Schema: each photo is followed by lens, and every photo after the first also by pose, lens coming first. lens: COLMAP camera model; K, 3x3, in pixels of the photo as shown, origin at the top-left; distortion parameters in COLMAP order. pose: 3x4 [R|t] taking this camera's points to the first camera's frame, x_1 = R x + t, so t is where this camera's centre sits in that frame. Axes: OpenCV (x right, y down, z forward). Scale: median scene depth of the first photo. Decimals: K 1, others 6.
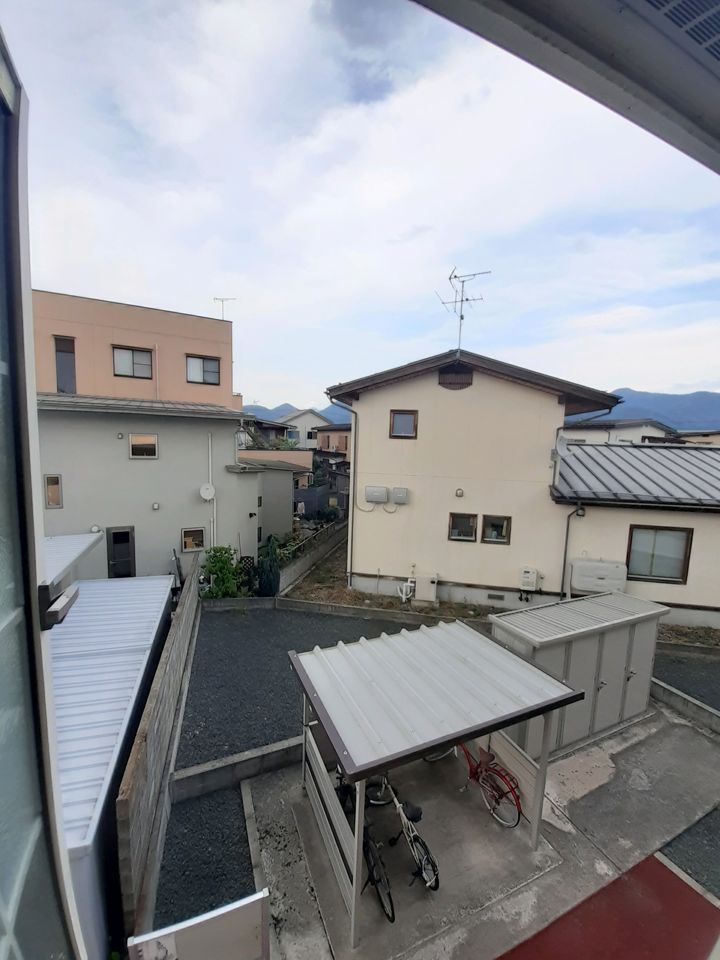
lens RADIAL K [[382.6, 0, 360.0], [0, 382.6, 480.0], [0, 0, 1]] dist [0.014651, -0.015347]
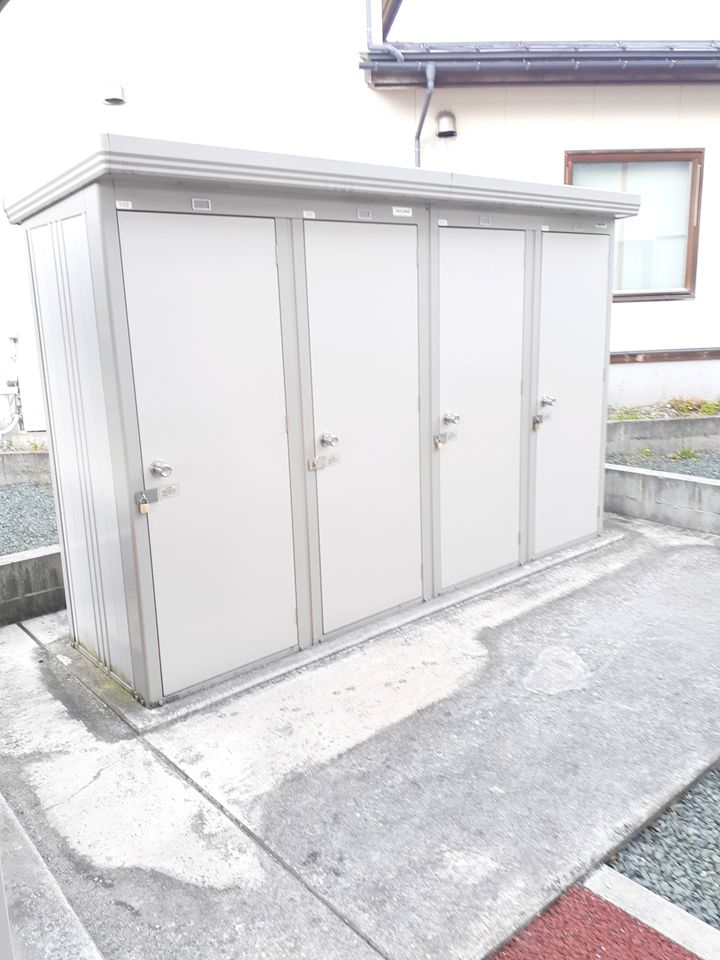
lens RADIAL K [[764.5, 0, 360.0], [0, 764.5, 480.0], [0, 0, 1]] dist [0.037699, -0.003670]
pose [[0.955958, -0.129303, 0.263487, 0.426839], [0.097751, 0.986739, 0.129580, 0.520095], [-0.276748, -0.098117, 0.955920, 0.469598]]
